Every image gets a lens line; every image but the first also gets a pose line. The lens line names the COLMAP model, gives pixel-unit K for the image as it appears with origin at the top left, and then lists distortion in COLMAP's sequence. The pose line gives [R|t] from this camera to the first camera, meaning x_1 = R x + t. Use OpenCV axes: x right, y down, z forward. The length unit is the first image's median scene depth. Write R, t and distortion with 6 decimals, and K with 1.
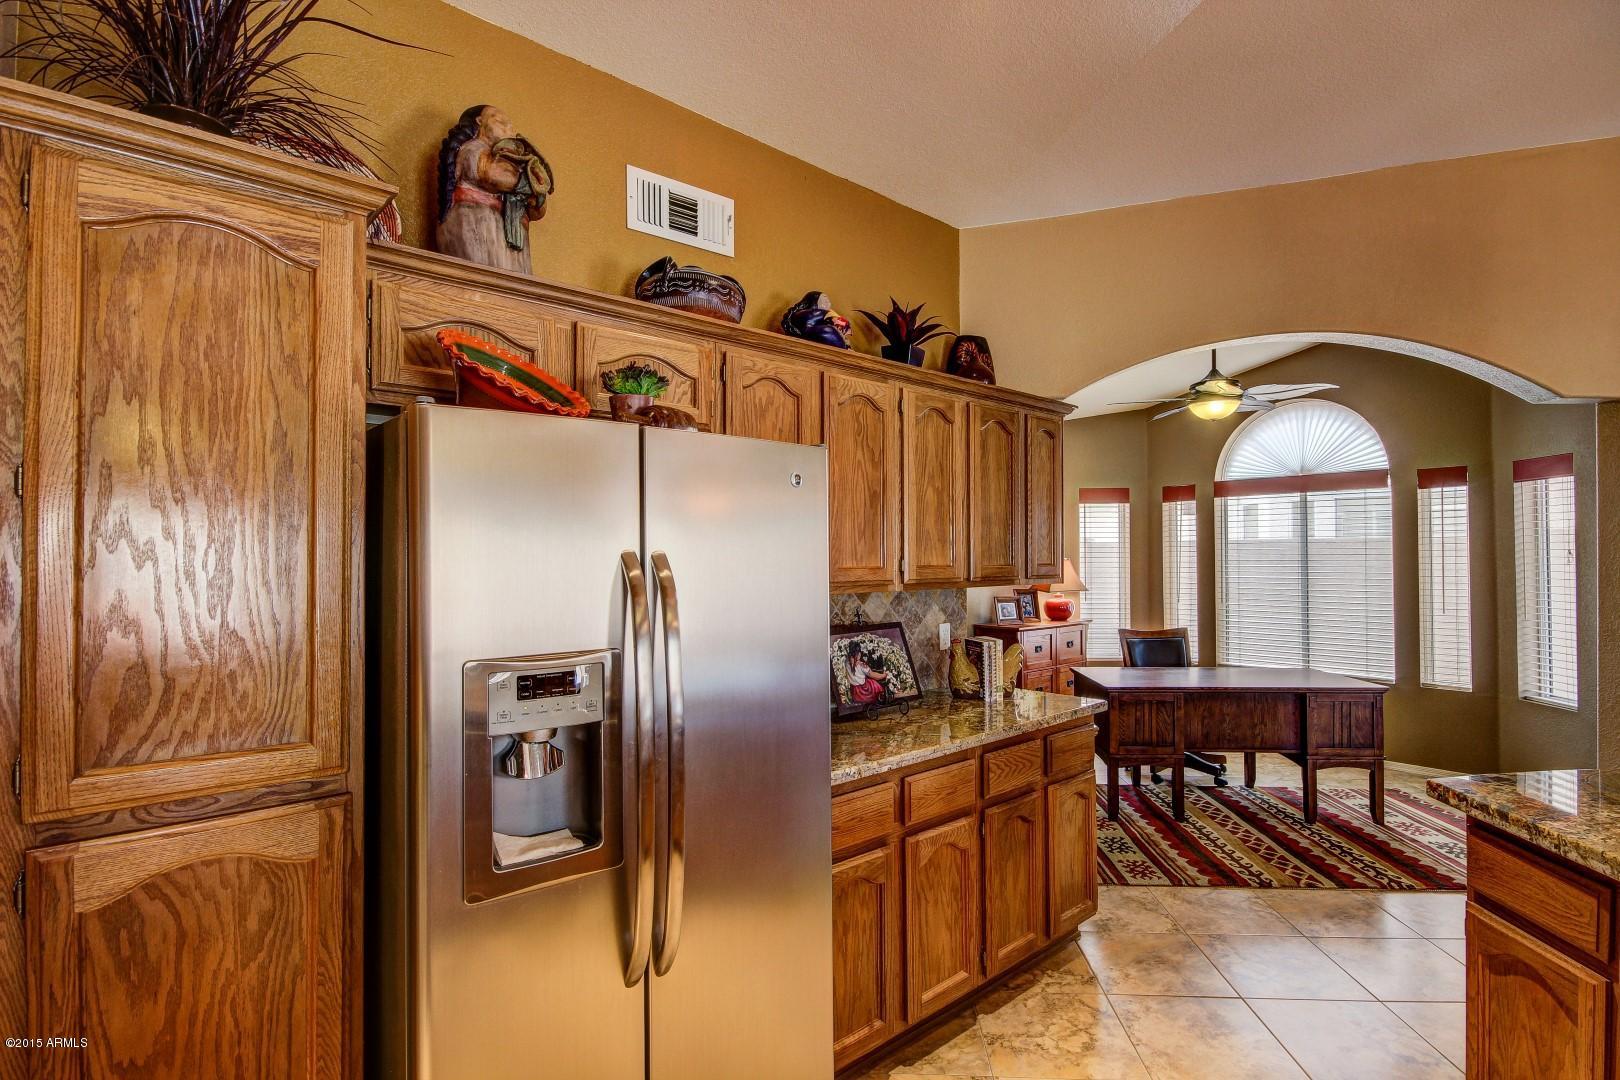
lens RADIAL K [[784.4, 0, 824.0], [0, 784.4, 545.8], [0, 0, 1]] dist [0.001731, -0.004142]
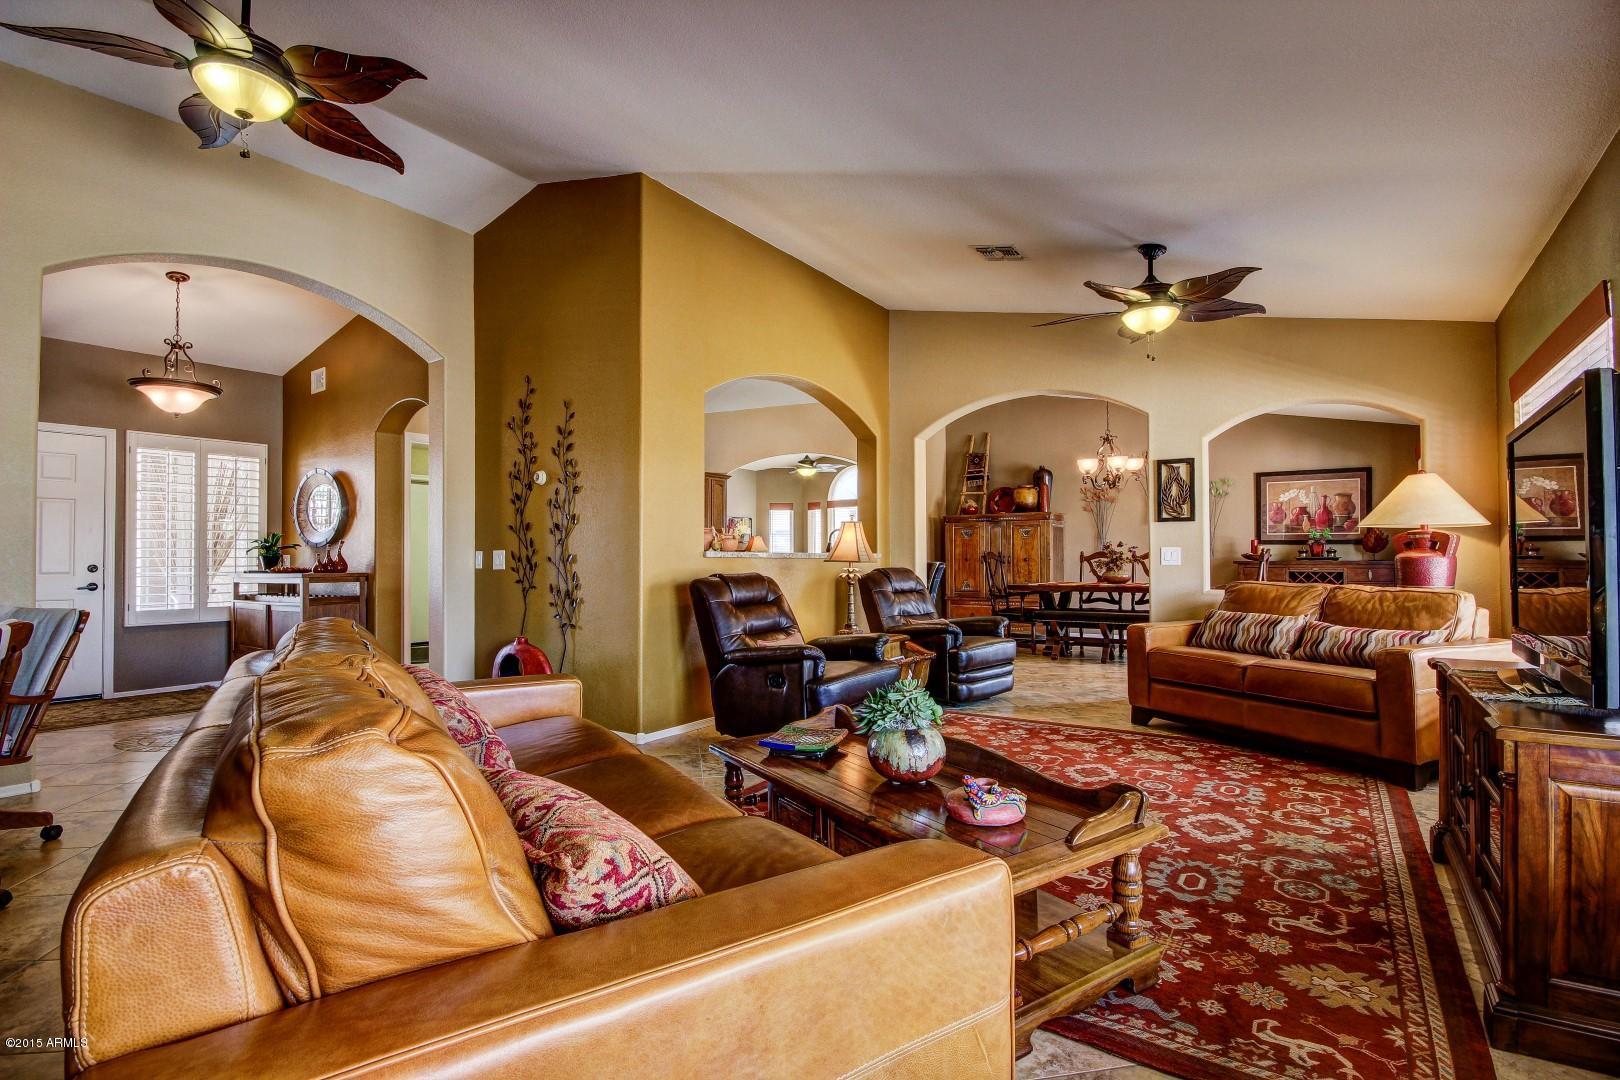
lens RADIAL K [[756.7, 0, 812.4], [0, 756.7, 546.7], [0, 0, 1]] dist [-0.003900, 0.000807]
pose [[0.968845, 0.003852, 0.247639, -0.042798], [-0.002430, 0.999979, -0.006048, 0.083822], [-0.247657, 0.005258, 0.968833, -1.452272]]
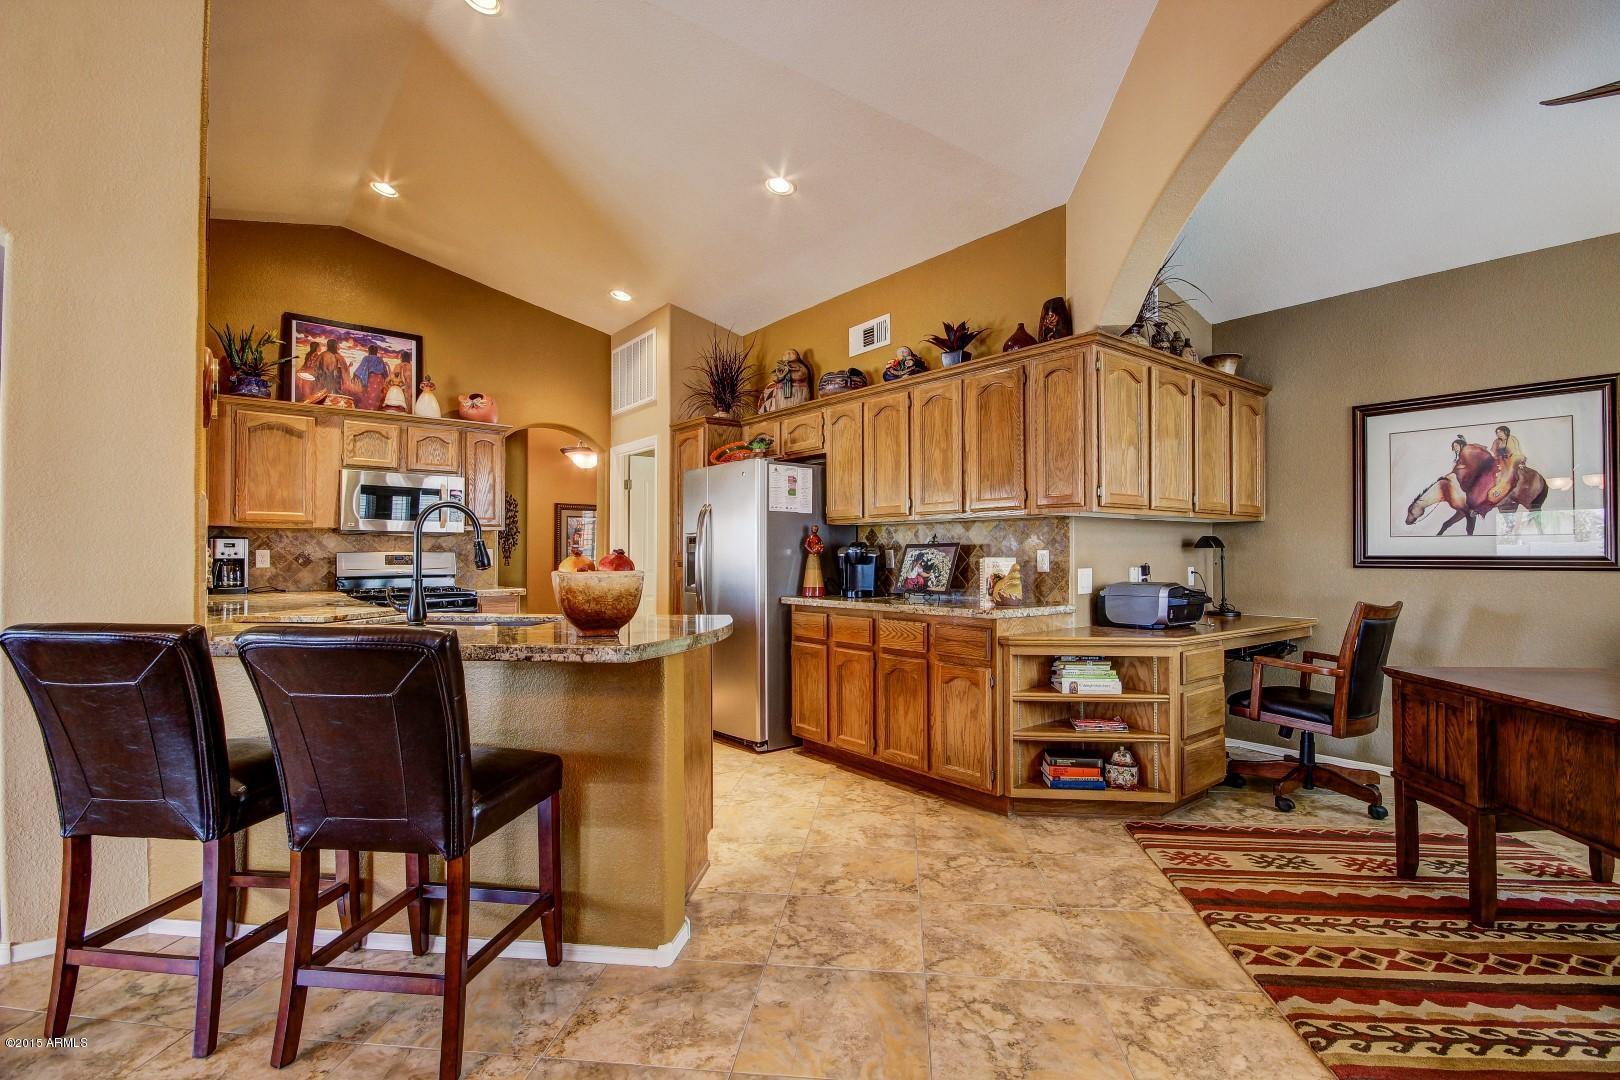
lens RADIAL K [[756.7, 0, 820.4], [0, 756.7, 550.4], [0, 0, 1]] dist [-0.003900, 0.000807]
pose [[-0.053280, -0.003881, -0.998572, 1.013649], [0.014187, 0.999889, -0.004643, 0.076893], [0.998479, -0.014414, -0.053219, 0.554722]]
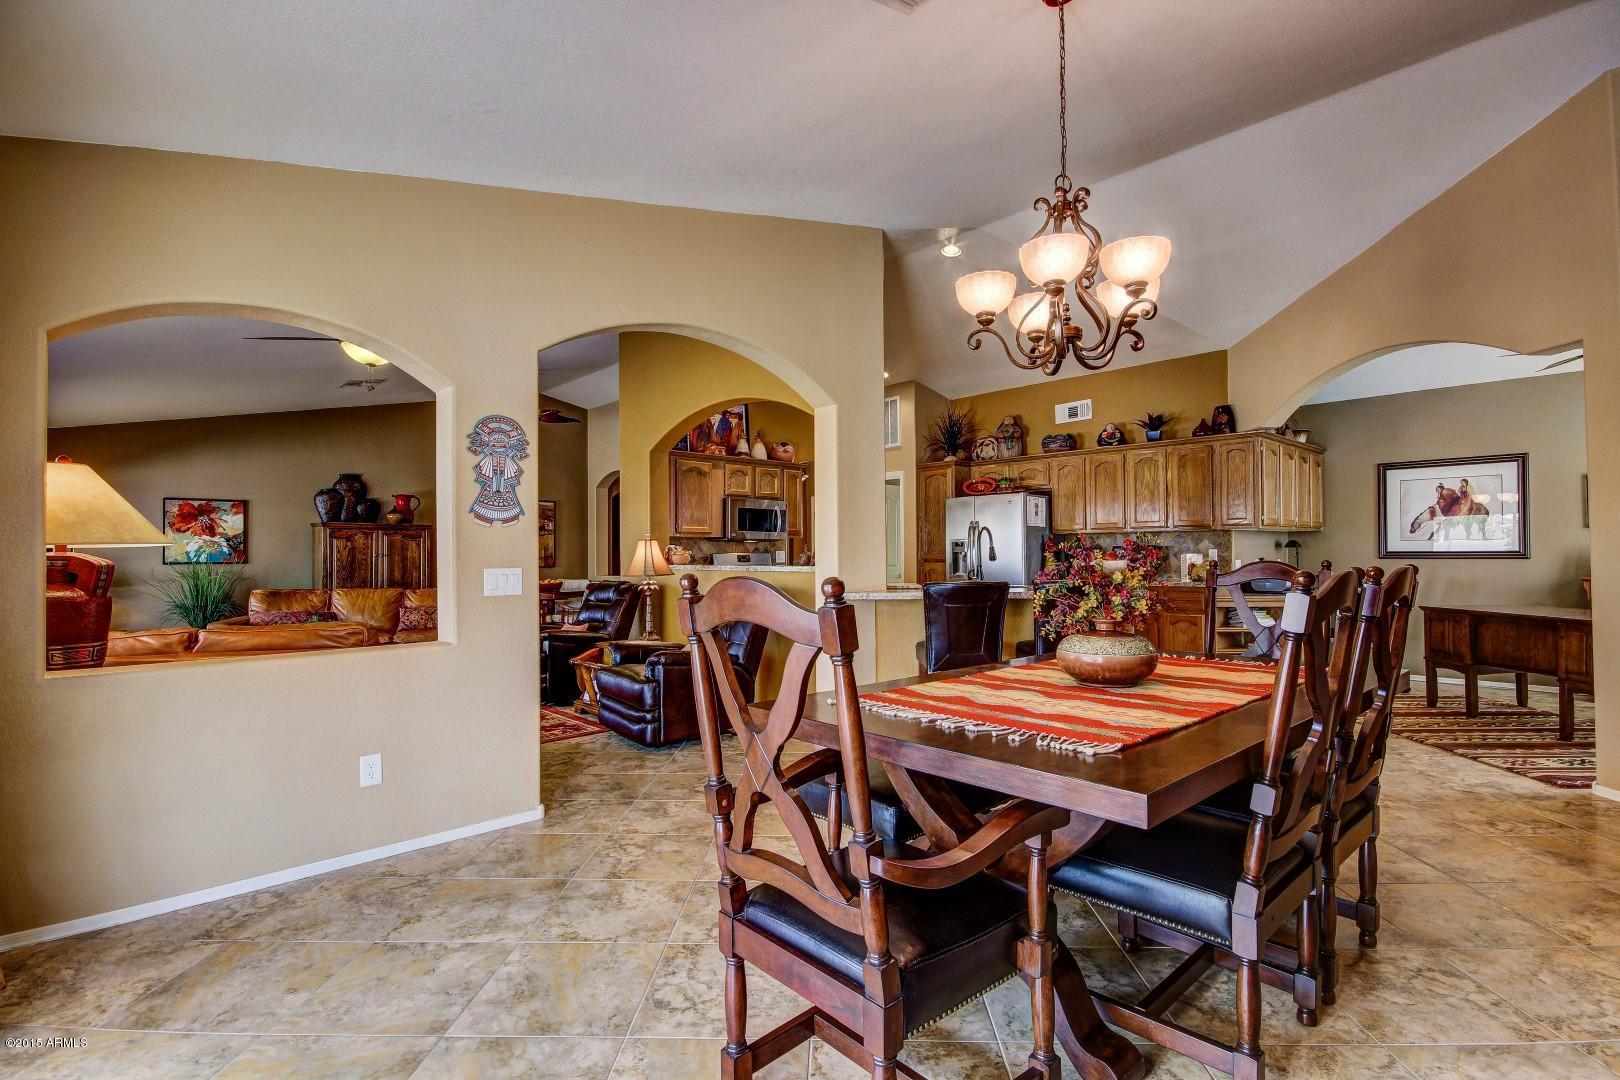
lens RADIAL K [[784.4, 0, 805.8], [0, 784.4, 549.1], [0, 0, 1]] dist [0.001731, -0.004142]
pose [[0.026968, -0.005313, -0.999622, 1.664412], [0.020317, 0.999782, -0.004766, 0.066424], [0.999430, -0.020180, 0.027070, -0.089507]]
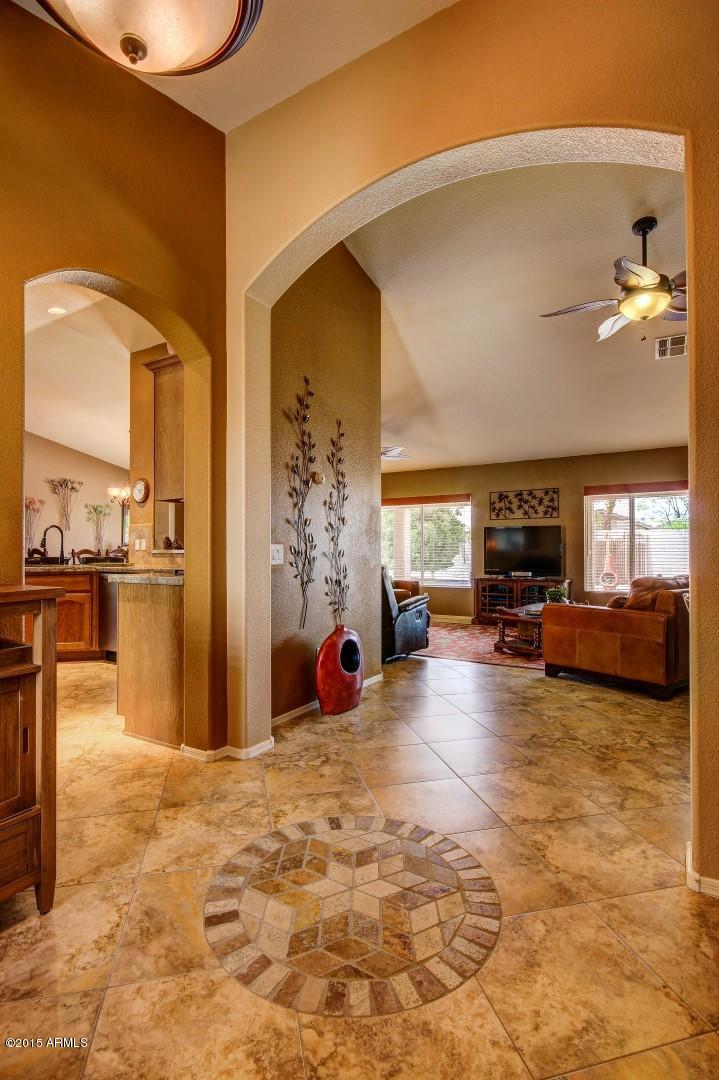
lens RADIAL K [[522.9, 0, 352.0], [0, 522.9, 541.1], [0, 0, 1]] dist [0.001731, -0.004142]
pose [[-0.288173, 0.025365, 0.957242, -0.960049], [-0.009711, 0.999520, -0.029409, 0.100326], [-0.957529, -0.017771, -0.287788, -0.100916]]
